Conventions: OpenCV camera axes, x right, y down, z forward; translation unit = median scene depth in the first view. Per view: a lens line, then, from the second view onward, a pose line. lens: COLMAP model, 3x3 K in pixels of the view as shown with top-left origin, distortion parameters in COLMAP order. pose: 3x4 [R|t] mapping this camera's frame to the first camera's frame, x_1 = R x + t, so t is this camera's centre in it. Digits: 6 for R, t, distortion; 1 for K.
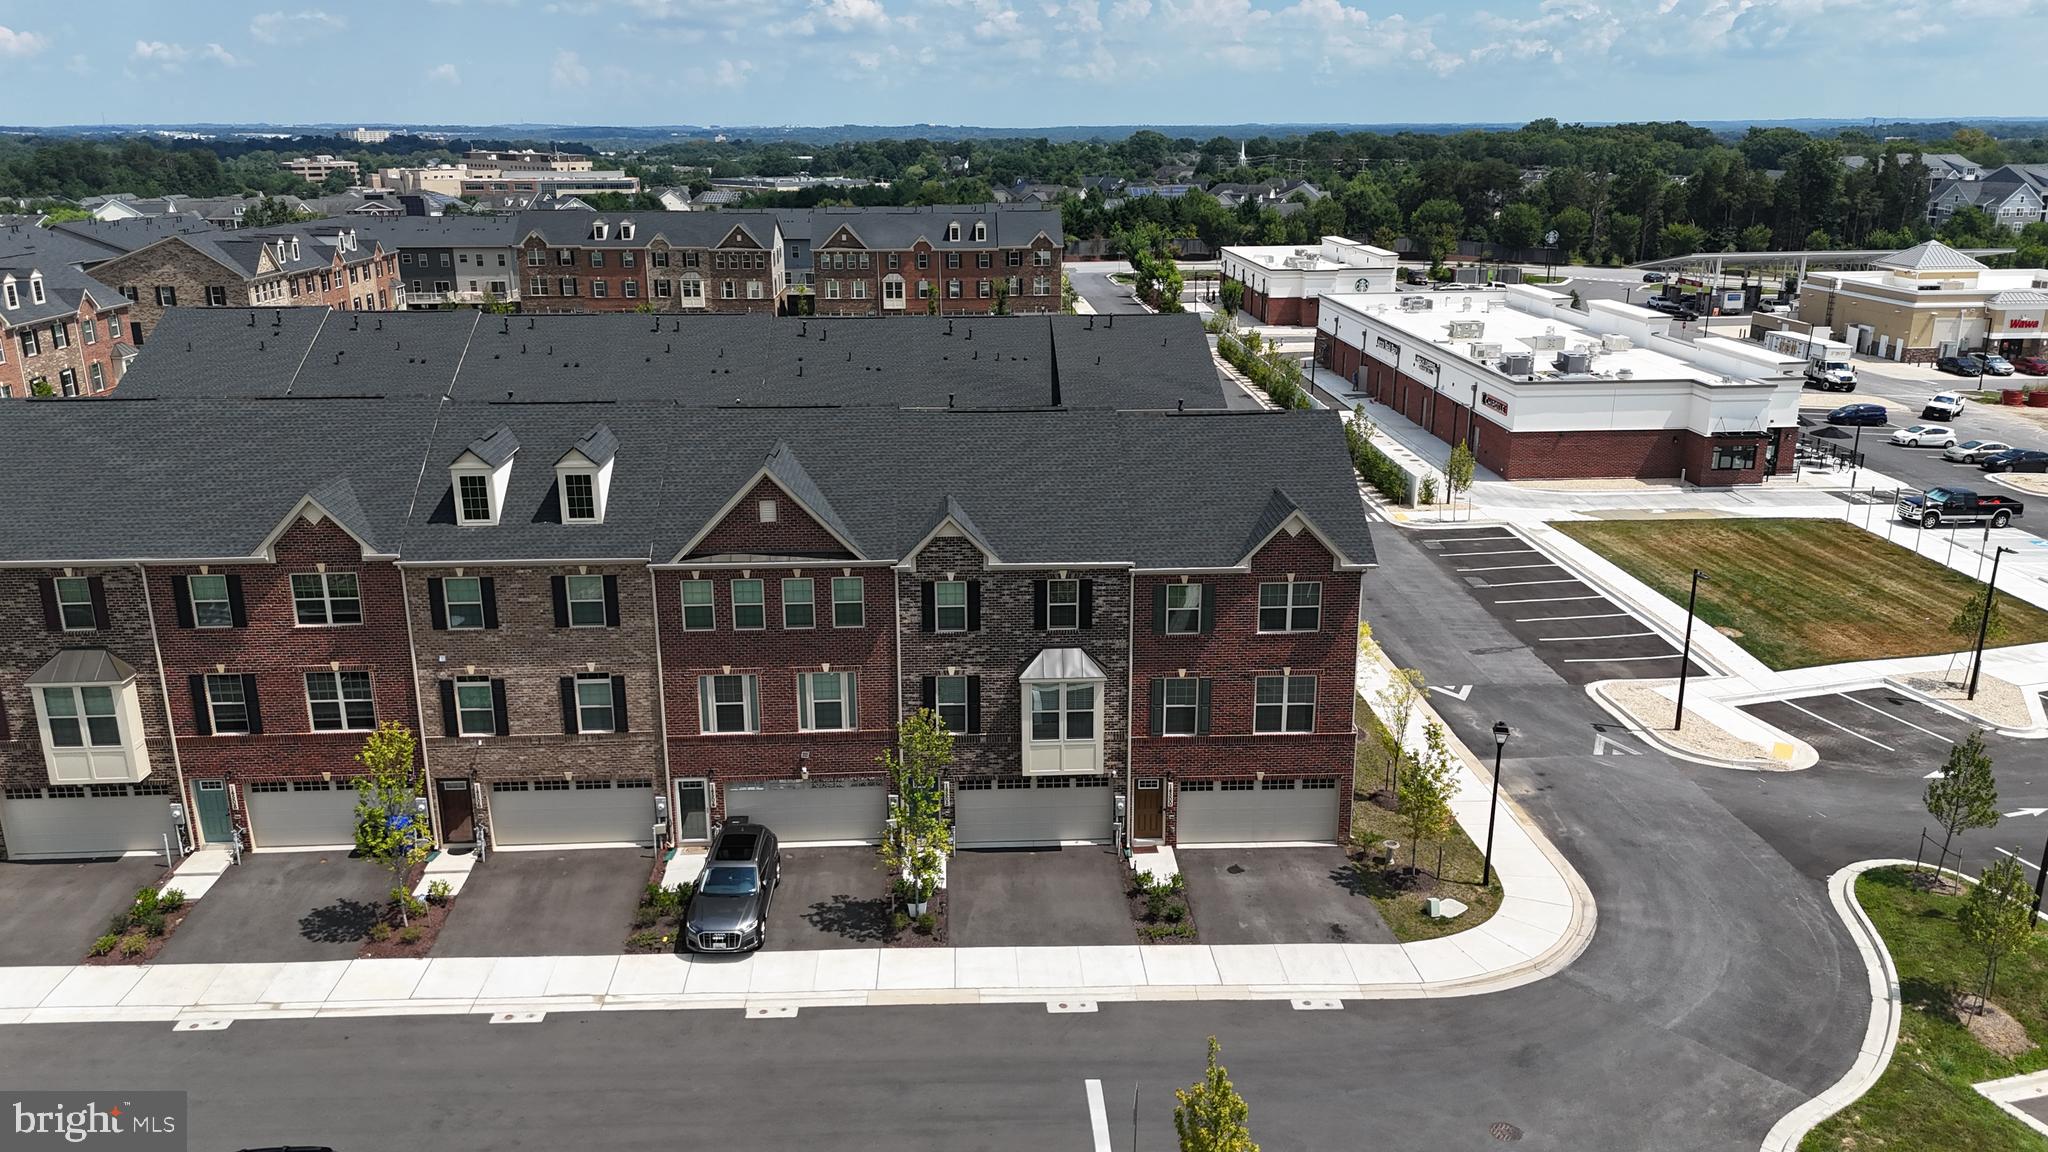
lens RADIAL K [[1473.5, 0, 1025.6], [0, 1473.5, 567.1], [0, 0, 1]] dist [0.103193, -0.129186]
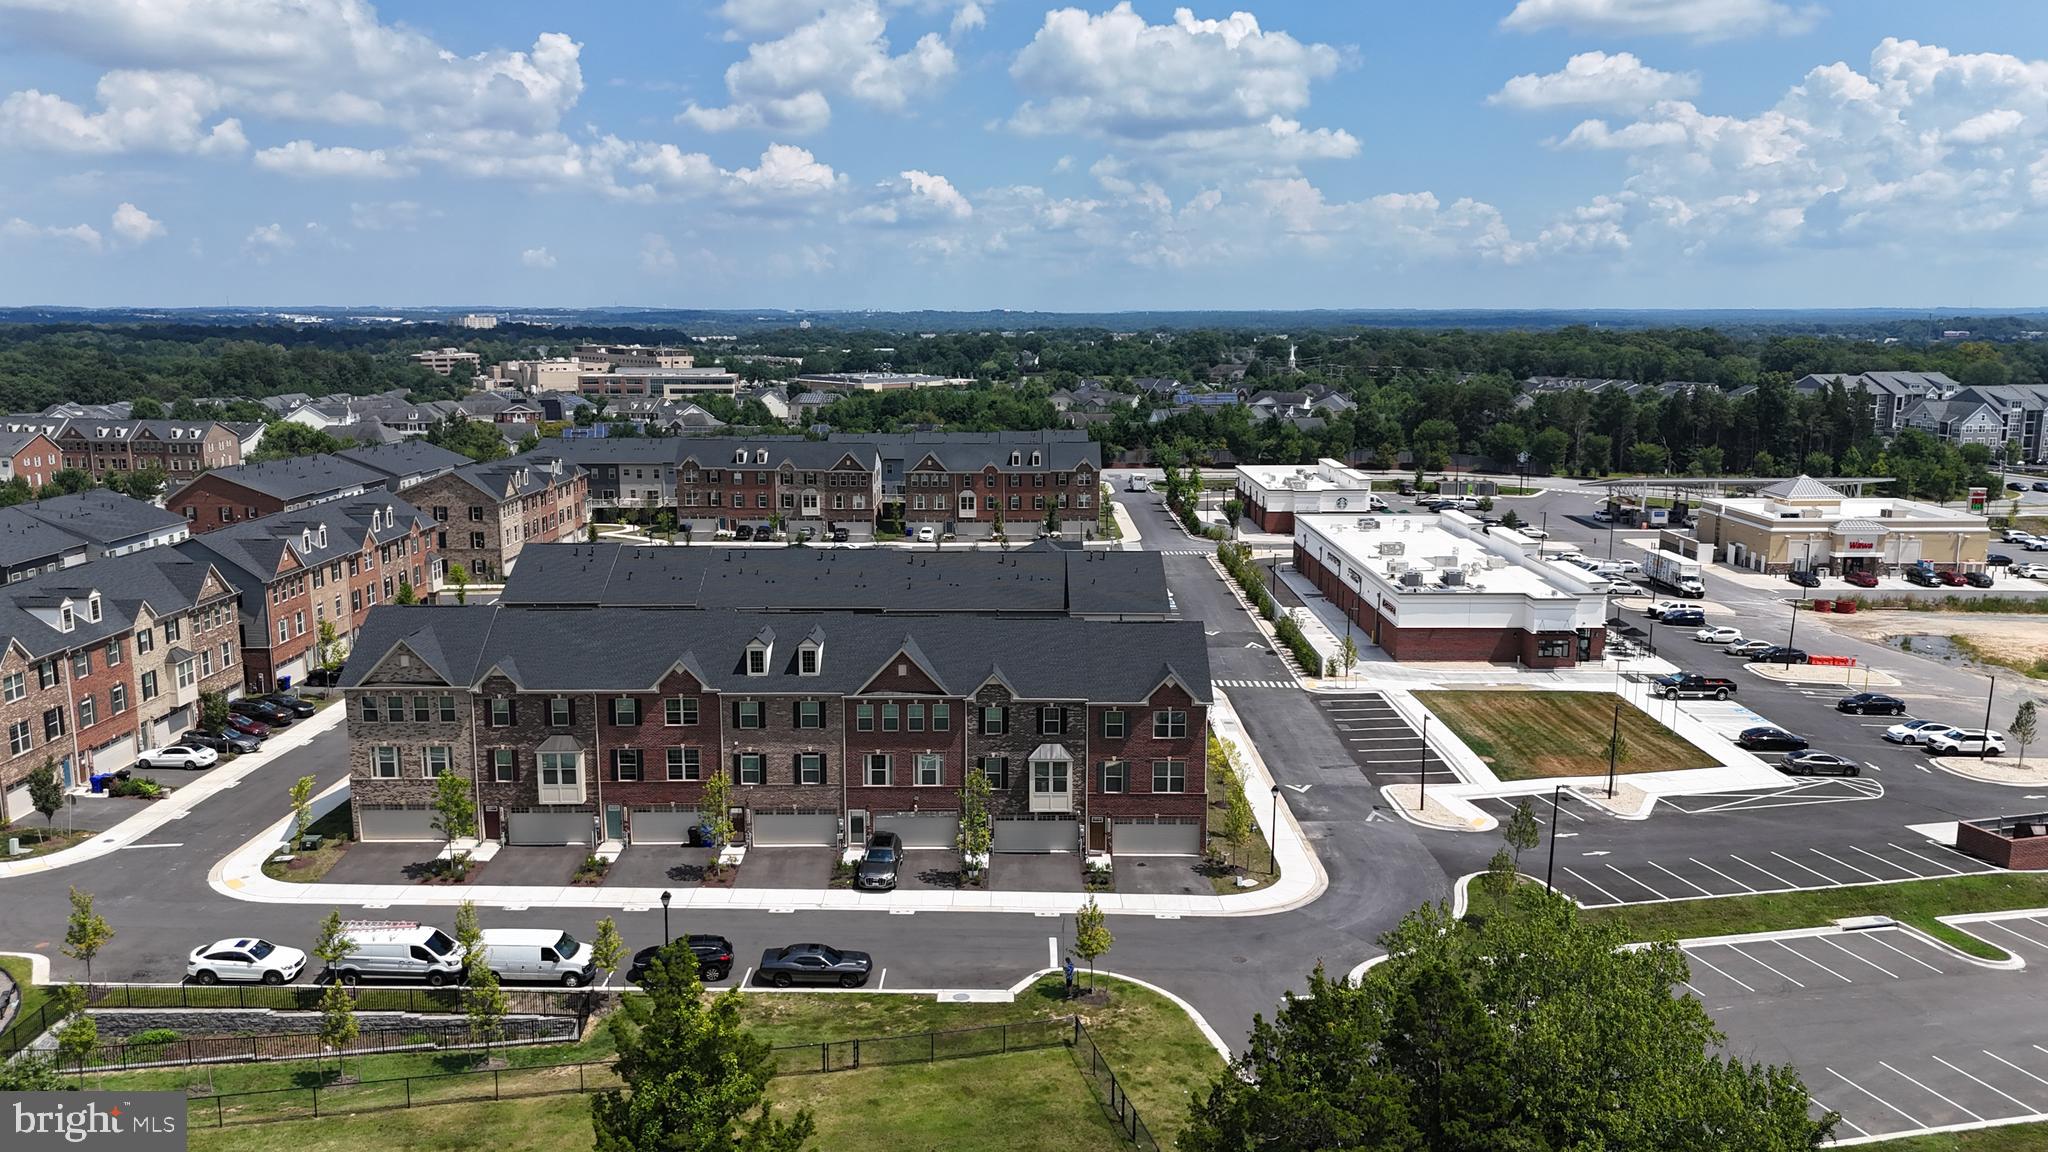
lens RADIAL K [[1473.5, 0, 1025.6], [0, 1473.5, 567.1], [0, 0, 1]] dist [0.103193, -0.129186]
pose [[0.998835, 0.012550, -0.046589, 0.040332], [-0.017883, 0.993102, -0.115885, 0.025547], [0.044813, 0.116583, 0.992169, -0.482844]]
